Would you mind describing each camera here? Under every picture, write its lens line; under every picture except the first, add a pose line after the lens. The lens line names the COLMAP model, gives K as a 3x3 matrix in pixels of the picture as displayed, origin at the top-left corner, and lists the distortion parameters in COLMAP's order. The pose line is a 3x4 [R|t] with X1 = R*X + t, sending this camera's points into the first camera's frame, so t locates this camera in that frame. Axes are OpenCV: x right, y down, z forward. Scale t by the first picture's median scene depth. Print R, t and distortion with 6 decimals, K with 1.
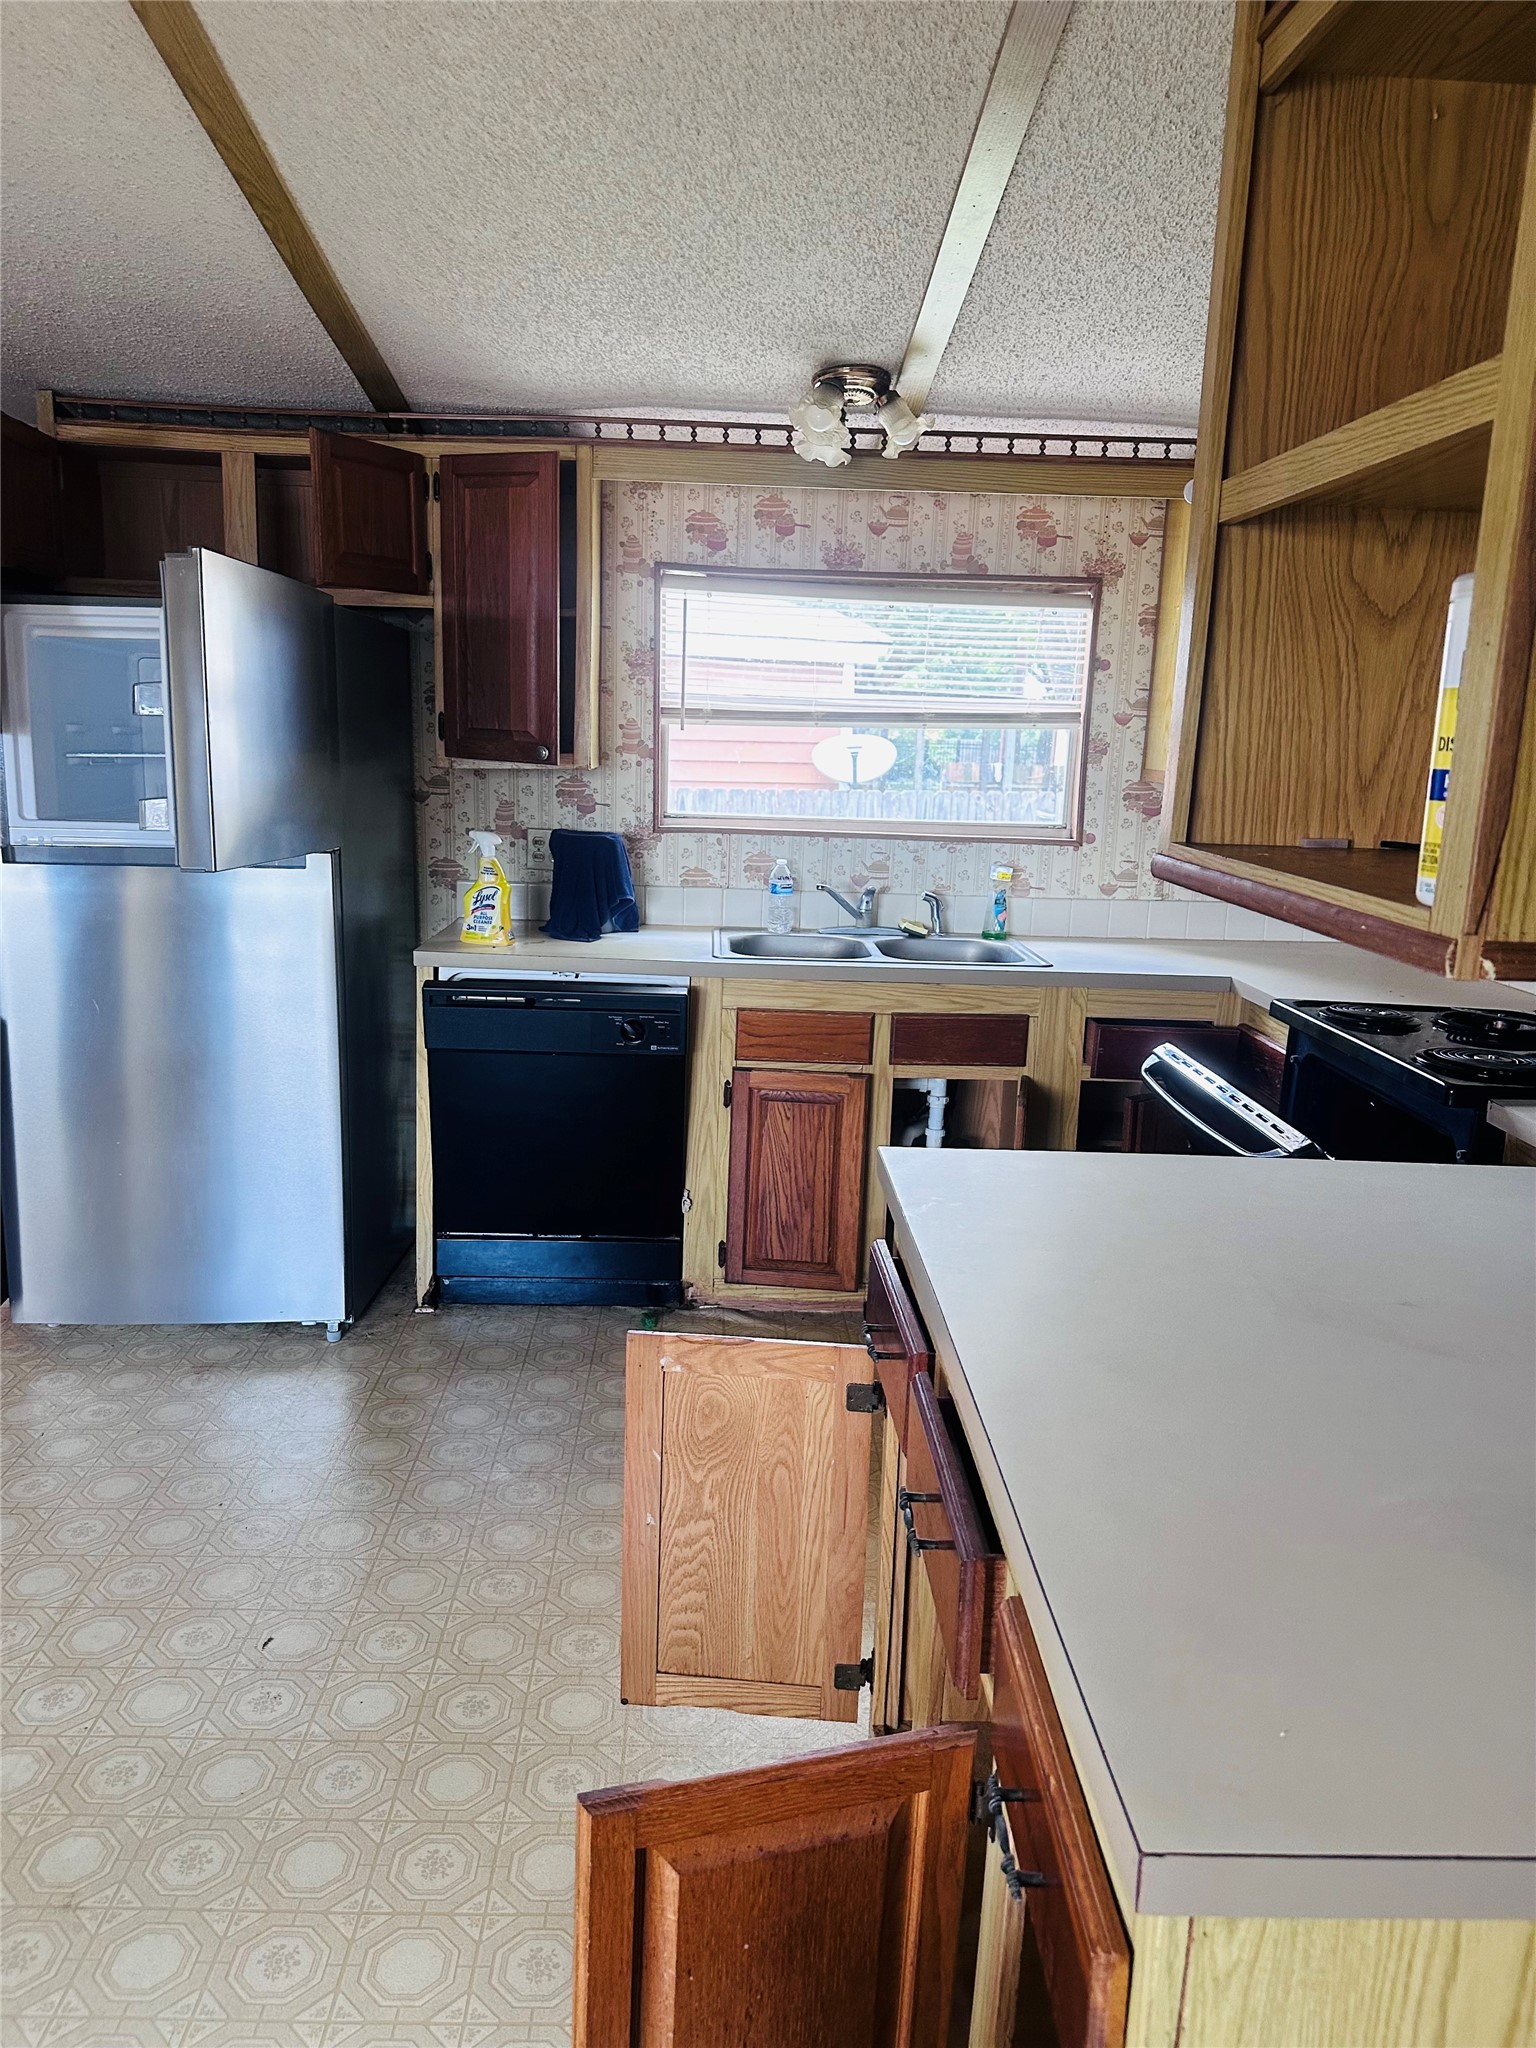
lens RADIAL K [[1426.0, 0, 735.7], [0, 1426.0, 1037.7], [0, 0, 1]] dist [0.075508, -0.100509]
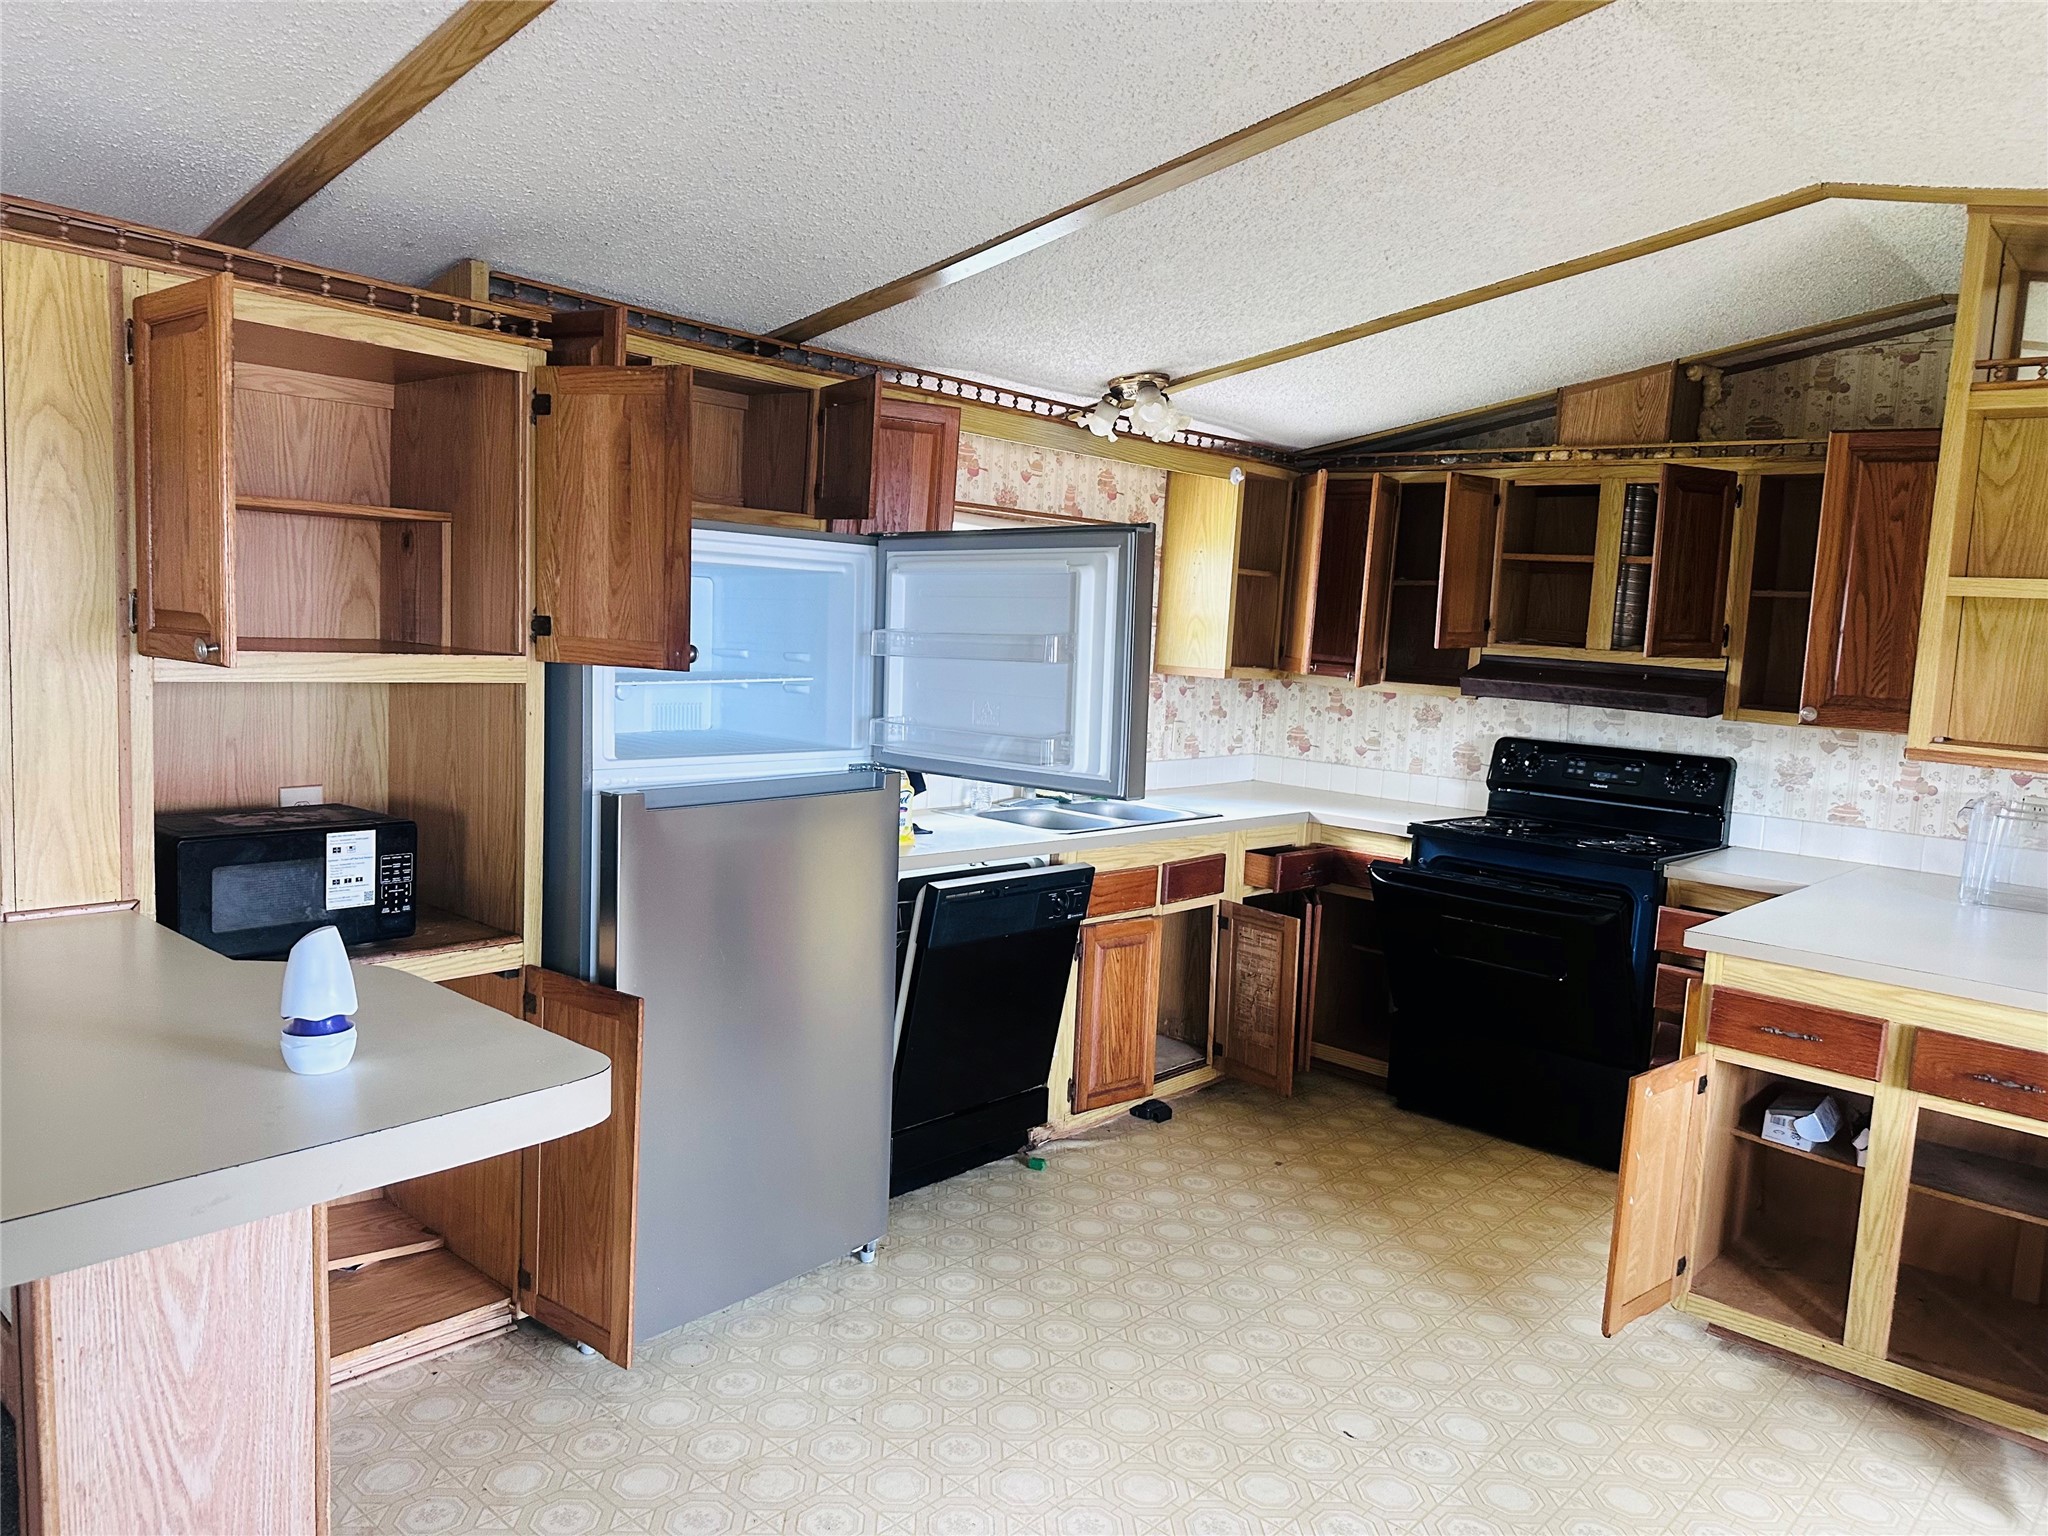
lens RADIAL K [[1426.0, 0, 1002.3], [0, 1426.0, 756.1], [0, 0, 1]] dist [0.075508, -0.100509]
pose [[0.692549, -0.064079, 0.718520, -0.874226], [0.122506, 0.992026, -0.029607, -0.090262], [-0.710893, 0.108527, 0.694876, 0.208739]]
